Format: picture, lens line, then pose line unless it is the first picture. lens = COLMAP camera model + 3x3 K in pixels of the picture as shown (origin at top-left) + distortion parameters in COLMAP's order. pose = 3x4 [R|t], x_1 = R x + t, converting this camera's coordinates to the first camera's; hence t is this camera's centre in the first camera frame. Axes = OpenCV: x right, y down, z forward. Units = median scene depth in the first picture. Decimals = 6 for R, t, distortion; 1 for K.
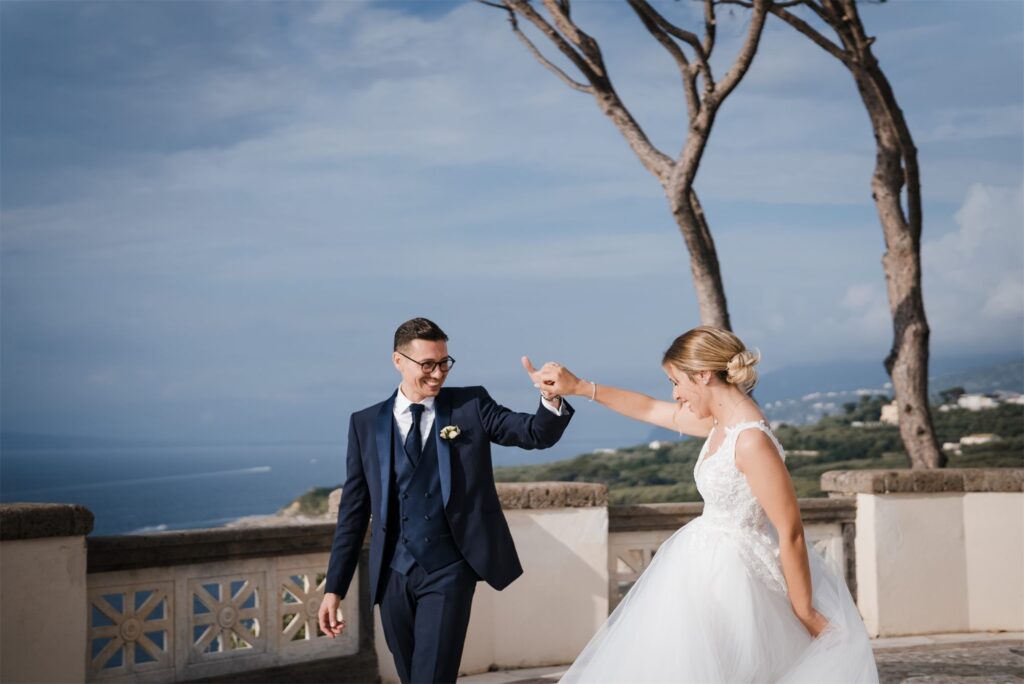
lens RADIAL K [[1414.6, 0, 512.0], [0, 1414.6, 342.0], [0, 0, 1]] dist [-0.051818, 0.096622]
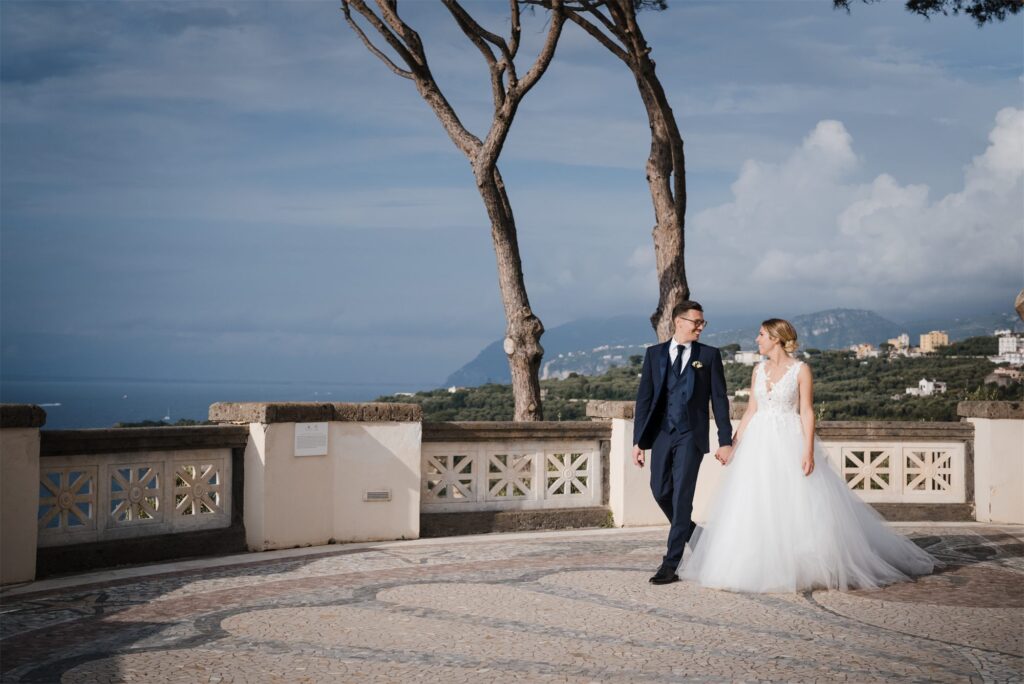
lens RADIAL K [[1414.6, 0, 512.0], [0, 1414.6, 342.0], [0, 0, 1]] dist [-0.051818, 0.096622]
pose [[0.989388, 0.030360, 0.142092, -0.022845], [-0.035635, 0.998761, 0.034731, -0.003333], [-0.140862, -0.039426, 0.989244, -0.181182]]
